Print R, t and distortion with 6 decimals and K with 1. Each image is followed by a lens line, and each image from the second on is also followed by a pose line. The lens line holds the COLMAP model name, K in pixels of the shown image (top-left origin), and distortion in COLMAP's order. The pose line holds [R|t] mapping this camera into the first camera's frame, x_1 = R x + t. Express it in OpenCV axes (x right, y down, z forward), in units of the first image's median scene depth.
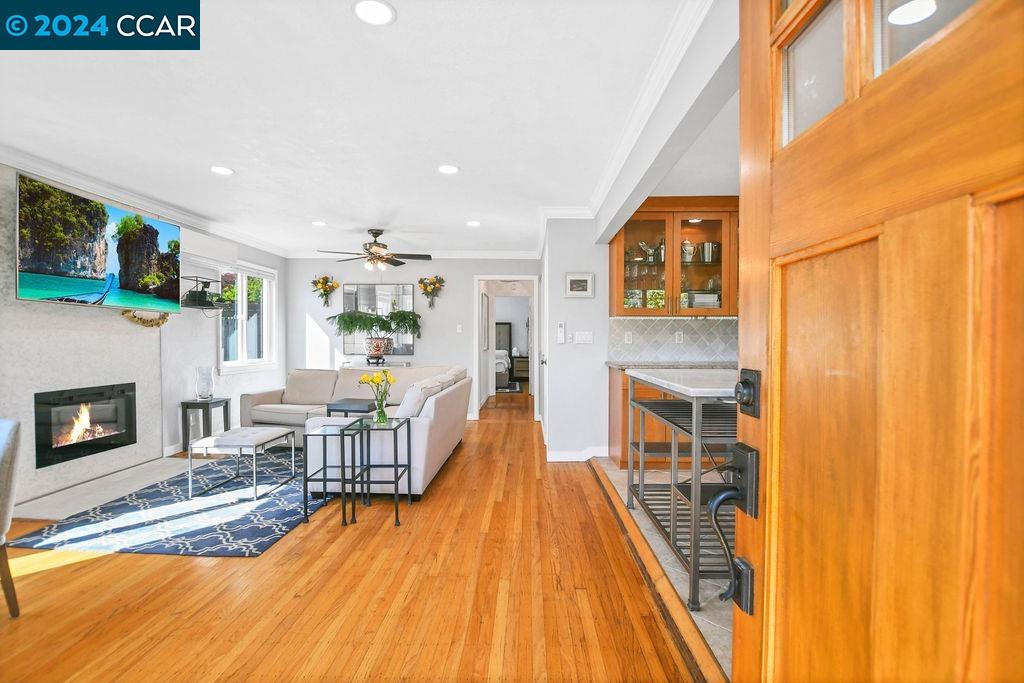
lens RADIAL K [[467.4, 0, 512.8], [0, 467.4, 364.4], [0, 0, 1]] dist [0.052517, 0.000323]
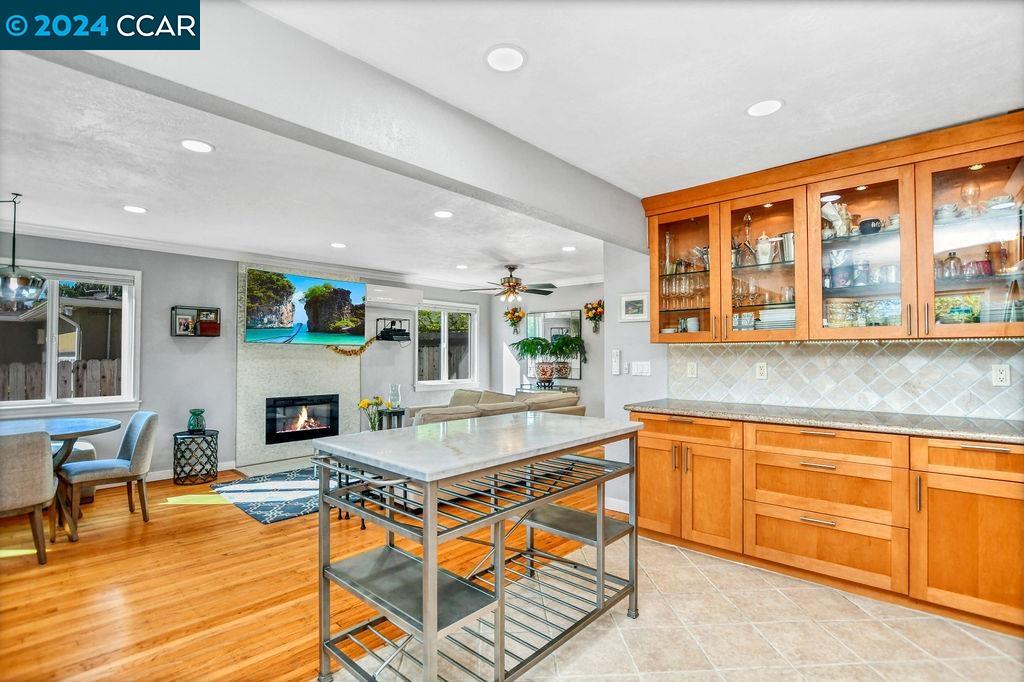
lens RADIAL K [[478.3, 0, 510.1], [0, 478.3, 346.2], [0, 0, 1]] dist [-0.024022, 0.000922]
pose [[0.776707, -0.009969, -0.629783, 0.512850], [-0.040048, 0.997070, -0.065175, -0.032281], [0.628588, 0.075843, 0.774032, 0.193463]]
